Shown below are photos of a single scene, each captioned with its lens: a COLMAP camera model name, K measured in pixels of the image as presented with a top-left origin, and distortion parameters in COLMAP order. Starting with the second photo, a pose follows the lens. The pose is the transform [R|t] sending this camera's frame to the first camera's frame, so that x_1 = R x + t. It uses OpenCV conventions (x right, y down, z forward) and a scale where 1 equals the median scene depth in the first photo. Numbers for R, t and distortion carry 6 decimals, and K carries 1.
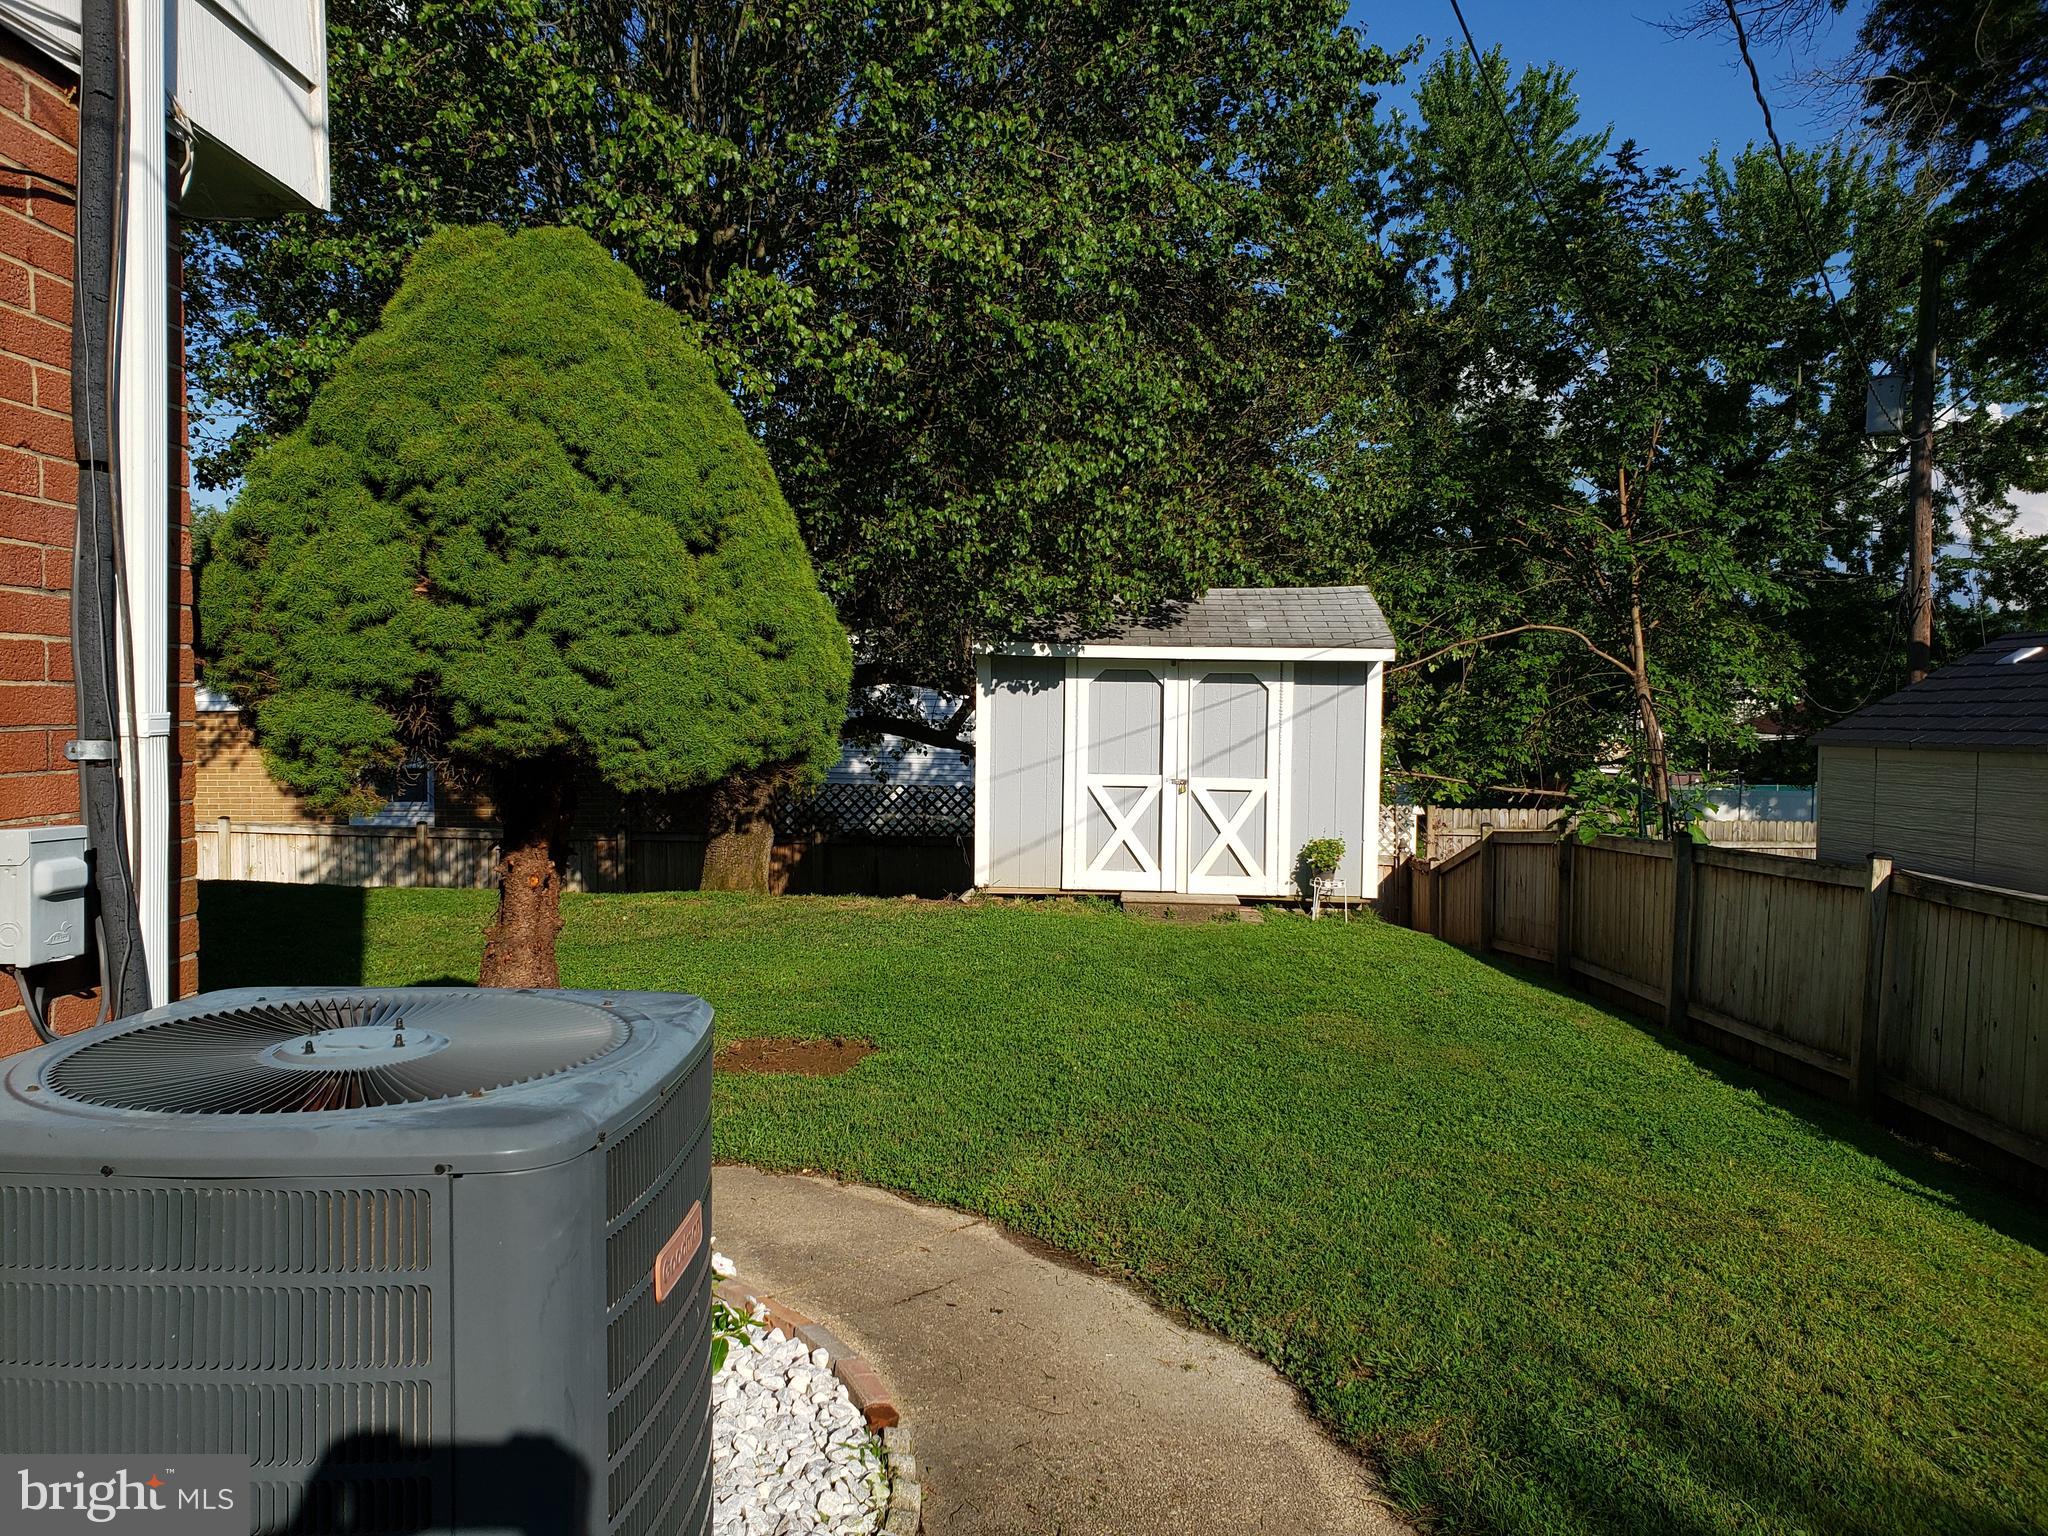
lens RADIAL K [[1523.4, 0, 1024.0], [0, 1523.4, 768.0], [0, 0, 1]] dist [0.082637, -0.176969]
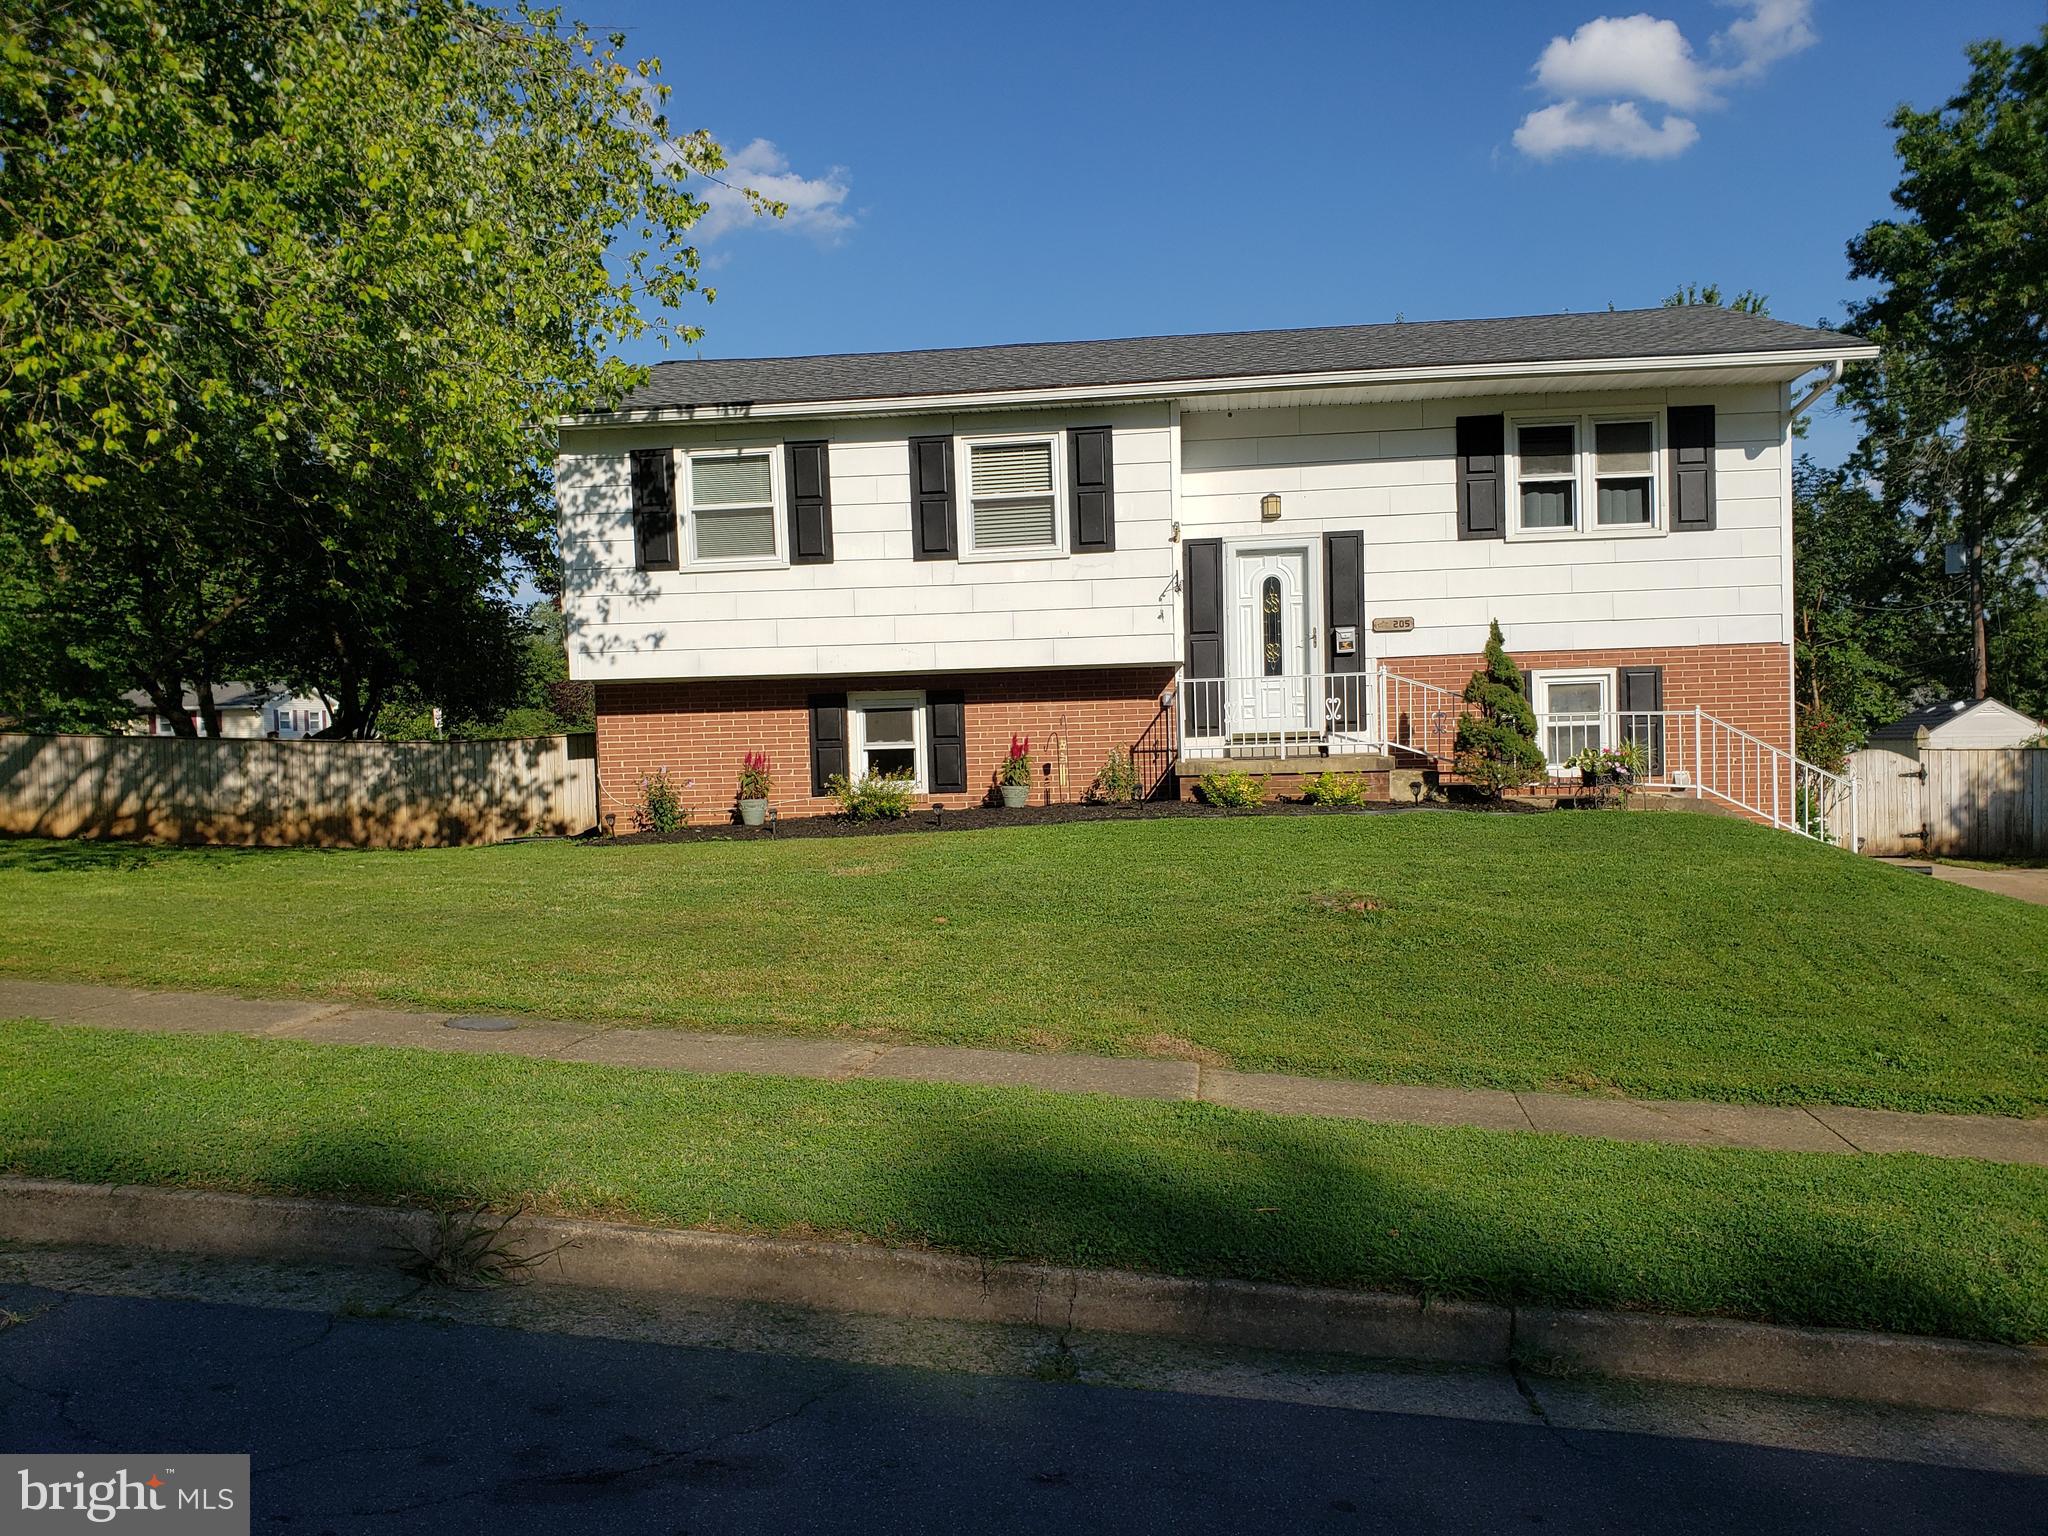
lens RADIAL K [[1523.4, 0, 1024.0], [0, 1523.4, 768.0], [0, 0, 1]] dist [0.082637, -0.176969]
pose [[0.994975, -0.003199, -0.100072, -0.273503], [-0.000193, 0.999426, -0.033864, 0.053715], [0.100123, 0.033713, 0.994404, -0.697185]]
